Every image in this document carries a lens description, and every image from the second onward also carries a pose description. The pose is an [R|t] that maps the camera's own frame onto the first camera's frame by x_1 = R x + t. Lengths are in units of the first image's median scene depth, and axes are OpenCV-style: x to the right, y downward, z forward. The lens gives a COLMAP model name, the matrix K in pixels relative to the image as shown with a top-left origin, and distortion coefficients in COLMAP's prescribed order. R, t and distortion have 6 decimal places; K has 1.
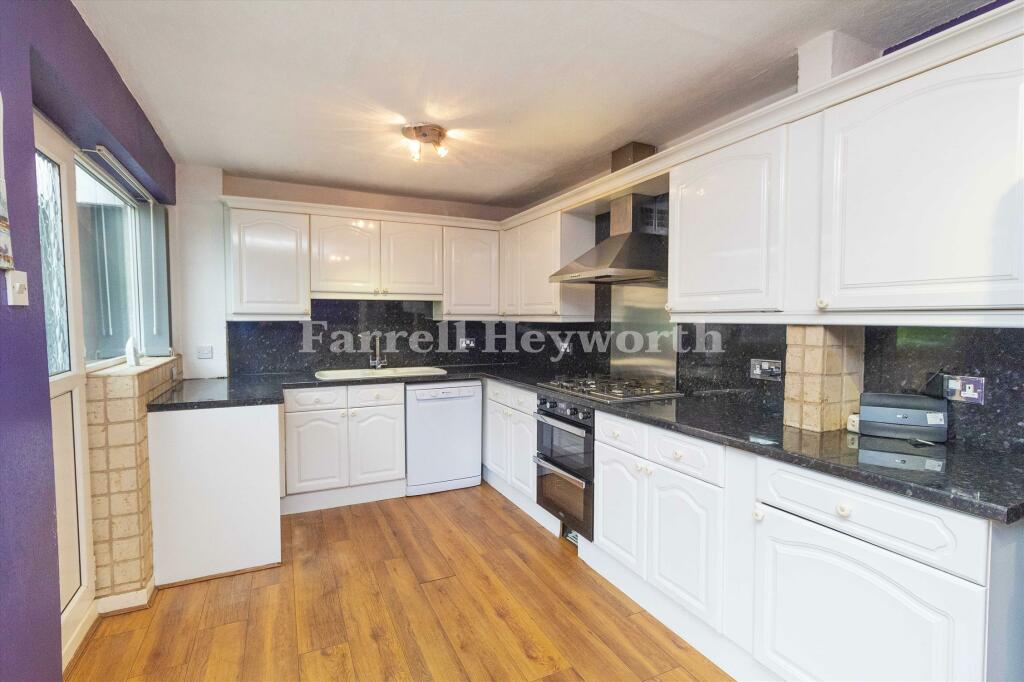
lens RADIAL K [[491.1, 0, 512.8], [0, 491.1, 342.5], [0, 0, 1]] dist [-0.000011, 0.000051]
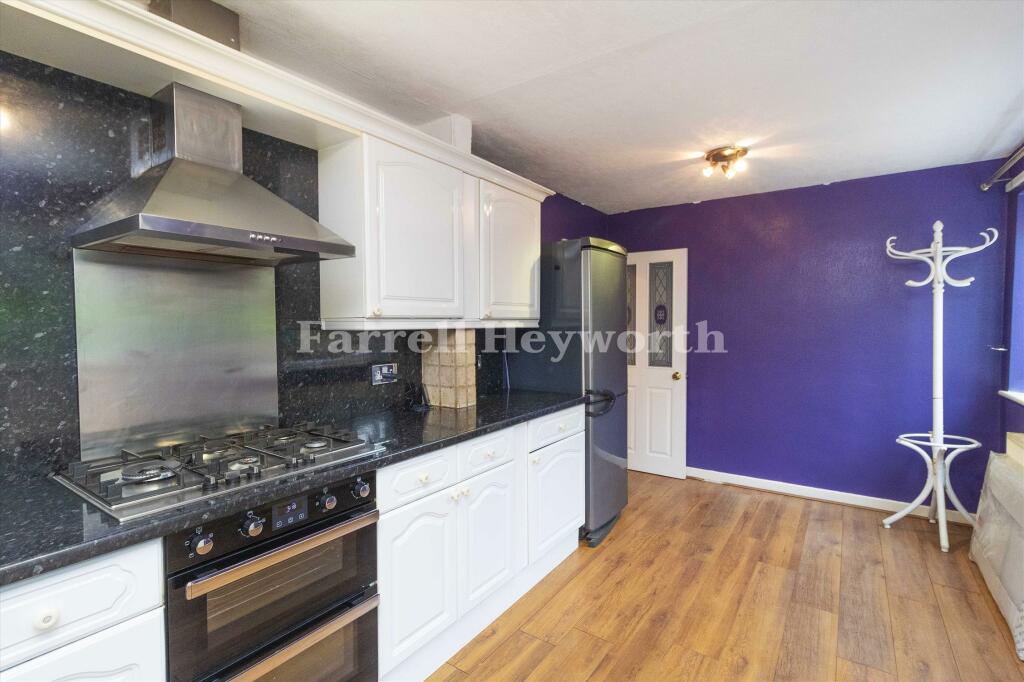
lens RADIAL K [[491.1, 0, 513.0], [0, 491.1, 338.4], [0, 0, 1]] dist [-0.000011, 0.000051]
pose [[-0.491674, -0.026841, 0.870366, -0.536843], [0.045573, 0.997362, 0.056502, -0.068219], [-0.869586, 0.067446, -0.489153, 1.310872]]
